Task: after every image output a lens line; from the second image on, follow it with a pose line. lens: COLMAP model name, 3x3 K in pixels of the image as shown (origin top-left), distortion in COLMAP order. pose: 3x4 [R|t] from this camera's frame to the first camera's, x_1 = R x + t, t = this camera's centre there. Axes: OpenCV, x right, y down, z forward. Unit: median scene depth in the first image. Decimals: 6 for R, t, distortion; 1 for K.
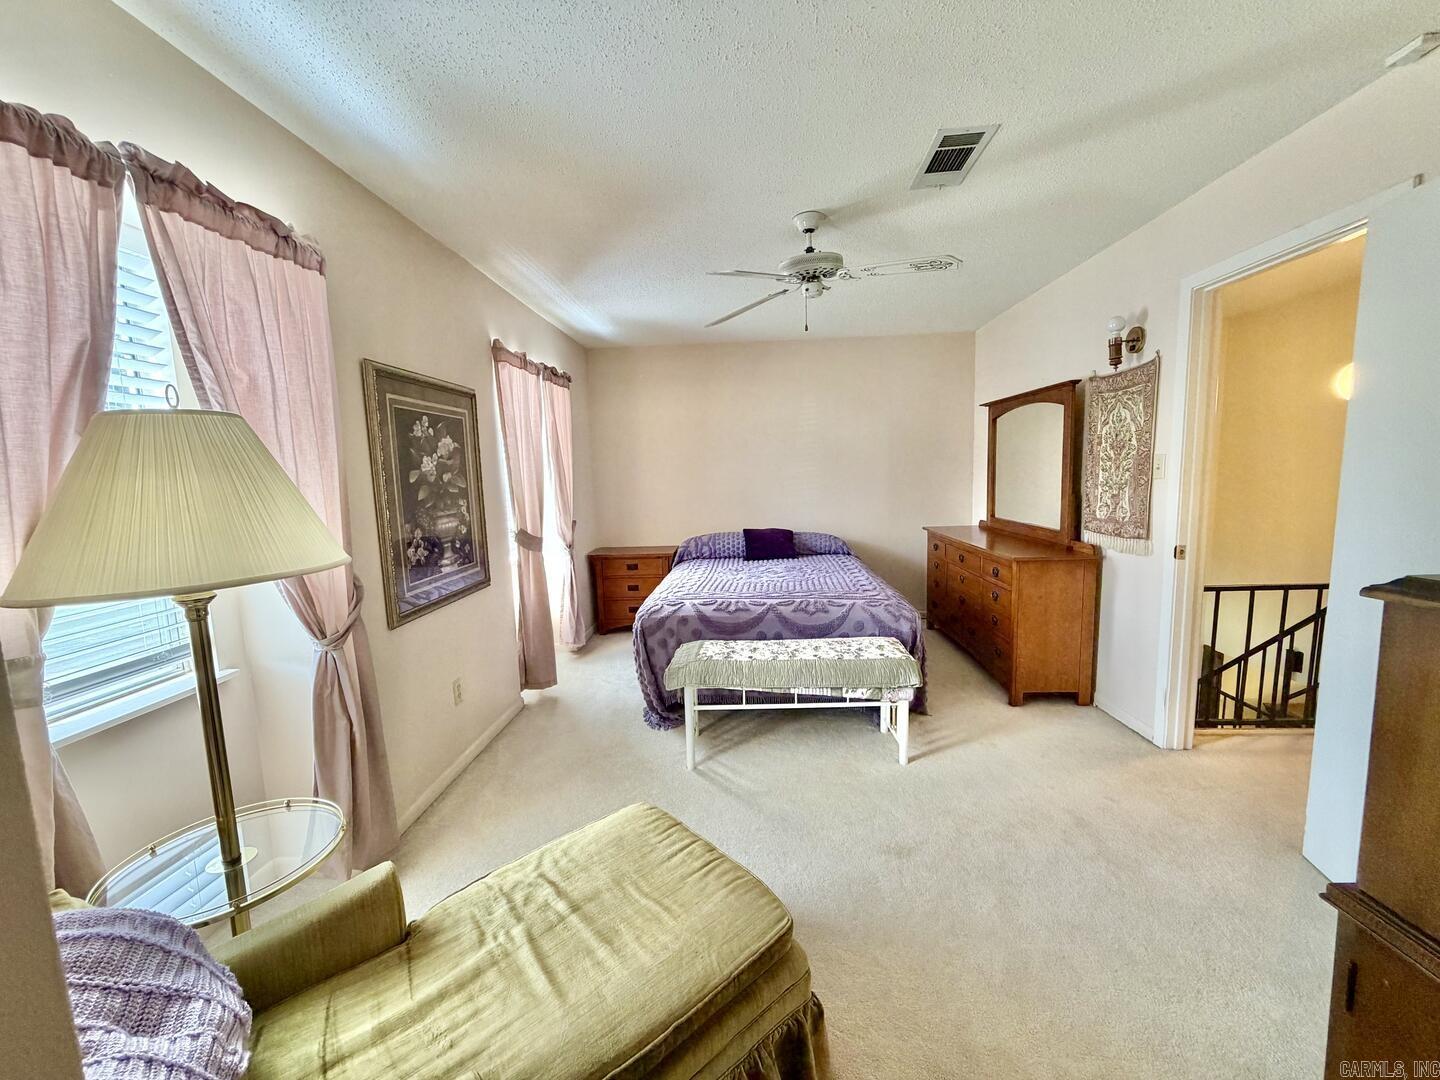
lens RADIAL K [[576.4, 0, 715.5], [0, 576.4, 539.9], [0, 0, 1]] dist [-0.001654, 0.000513]
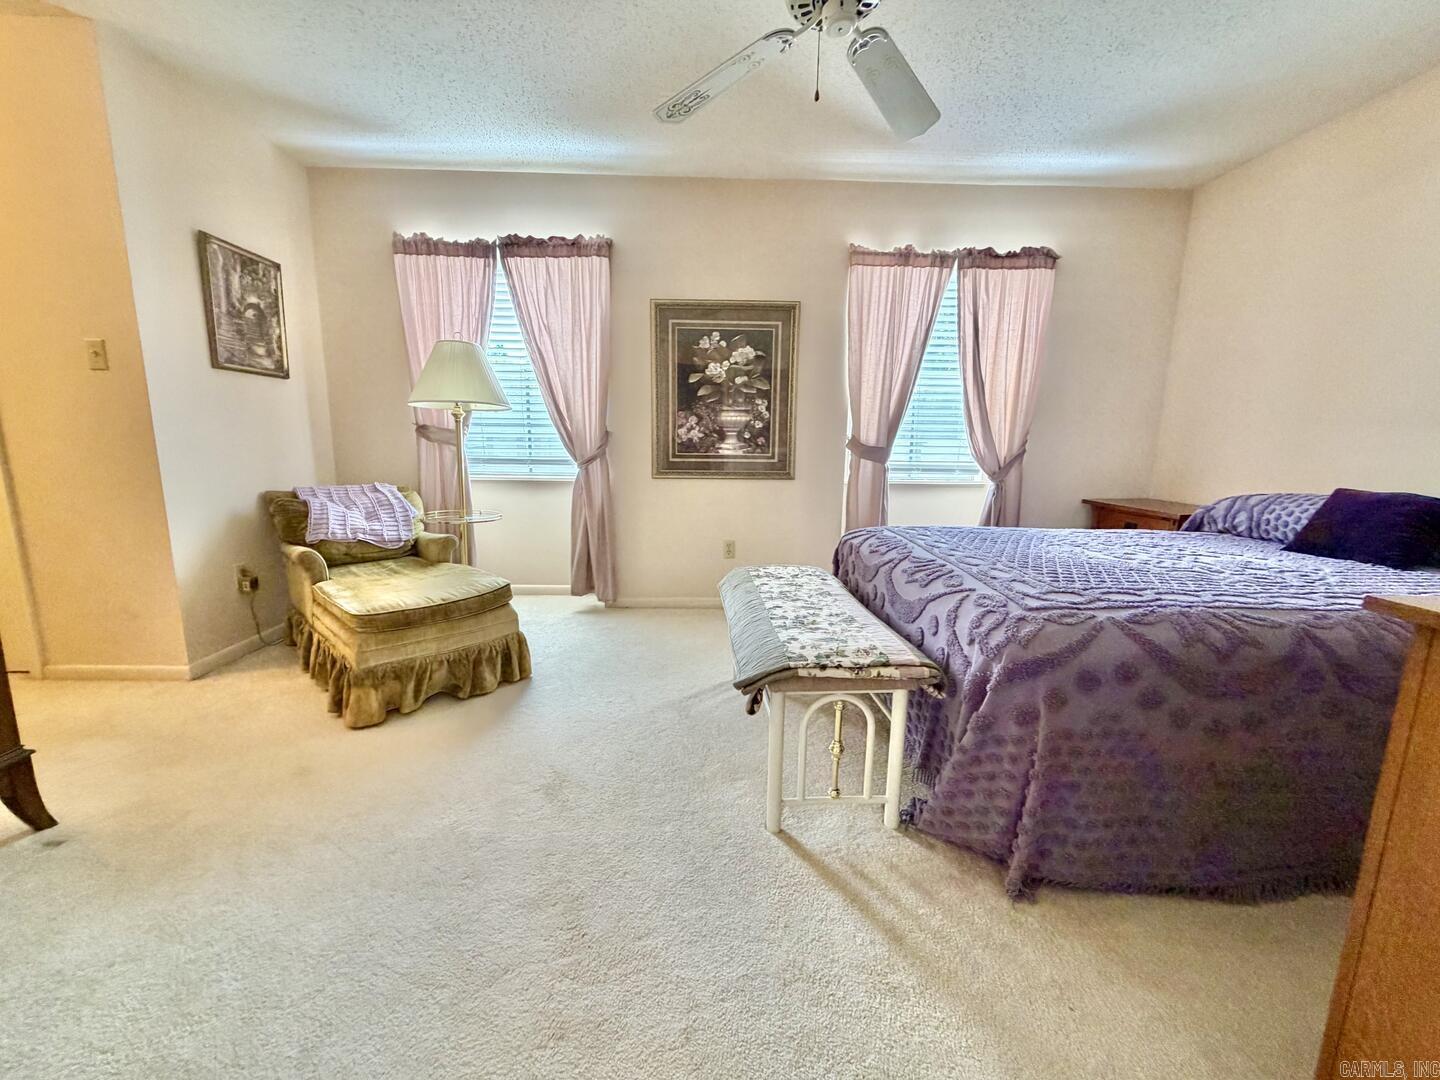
lens RADIAL K [[576.4, 0, 714.3], [0, 576.4, 543.4], [0, 0, 1]] dist [-0.001654, 0.000513]
pose [[0.076250, 0.206062, -0.975564, 0.883042], [-0.134149, 0.971636, 0.194748, 0.001621], [0.988023, 0.116022, 0.101730, 0.898492]]
